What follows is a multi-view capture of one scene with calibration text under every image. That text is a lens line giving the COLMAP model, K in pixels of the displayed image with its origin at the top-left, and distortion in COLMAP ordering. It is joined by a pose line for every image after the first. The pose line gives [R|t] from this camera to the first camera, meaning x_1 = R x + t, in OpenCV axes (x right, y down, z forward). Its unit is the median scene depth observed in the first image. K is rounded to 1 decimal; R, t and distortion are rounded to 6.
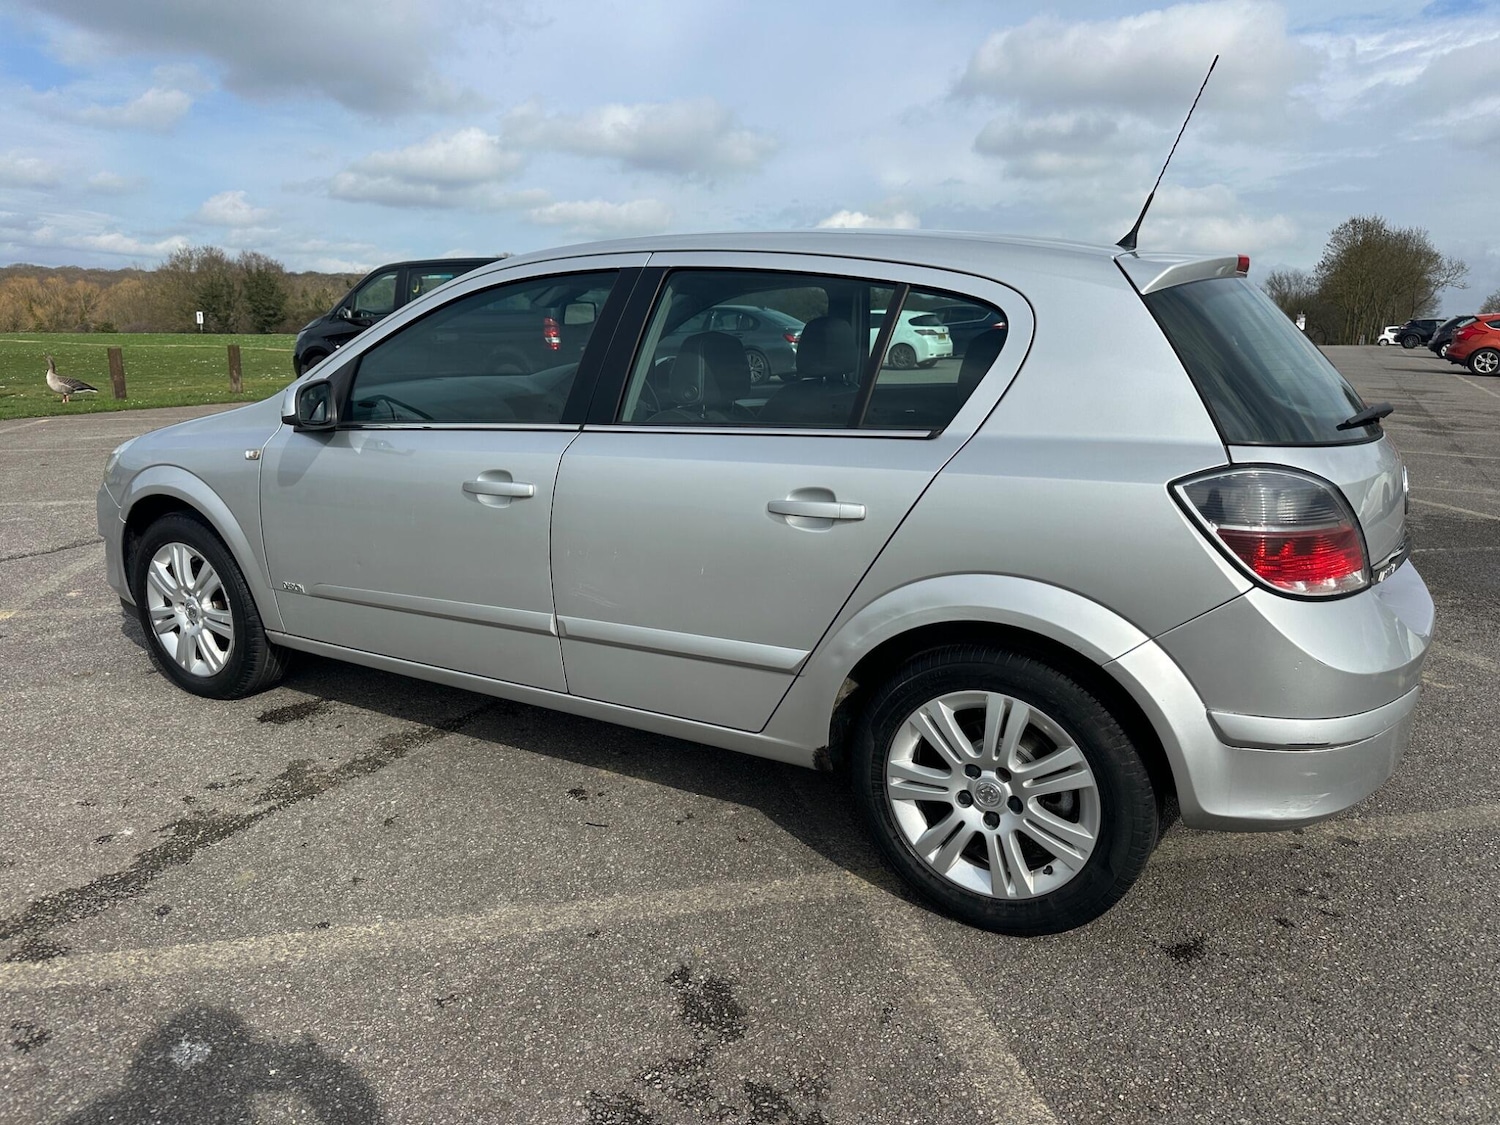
lens RADIAL K [[1067.3, 0, 752.0], [0, 1067.3, 571.7], [0, 0, 1]] dist [0.019138, -0.031374]
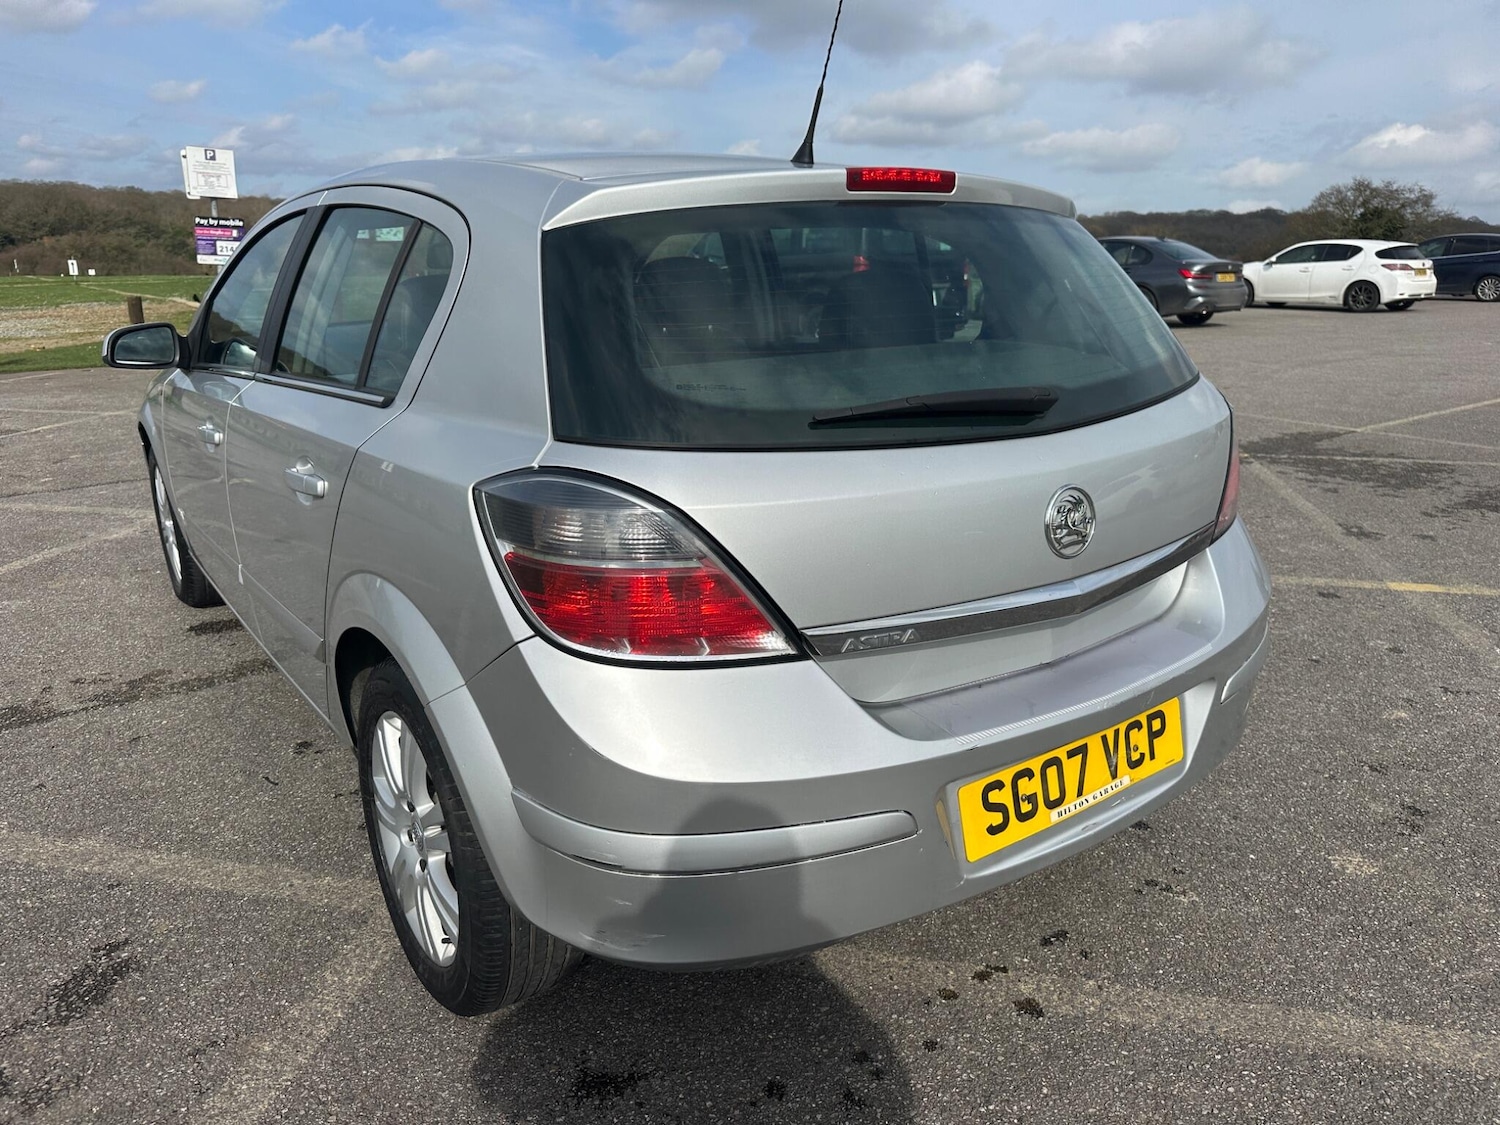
lens RADIAL K [[1067.3, 0, 736.0], [0, 1067.3, 563.3], [0, 0, 1]] dist [0.019138, -0.031374]
pose [[0.903369, 0.109823, -0.414564, 0.656027], [-0.090177, 0.993687, 0.066736, -0.070876], [0.419276, -0.022904, 0.907570, 0.289958]]
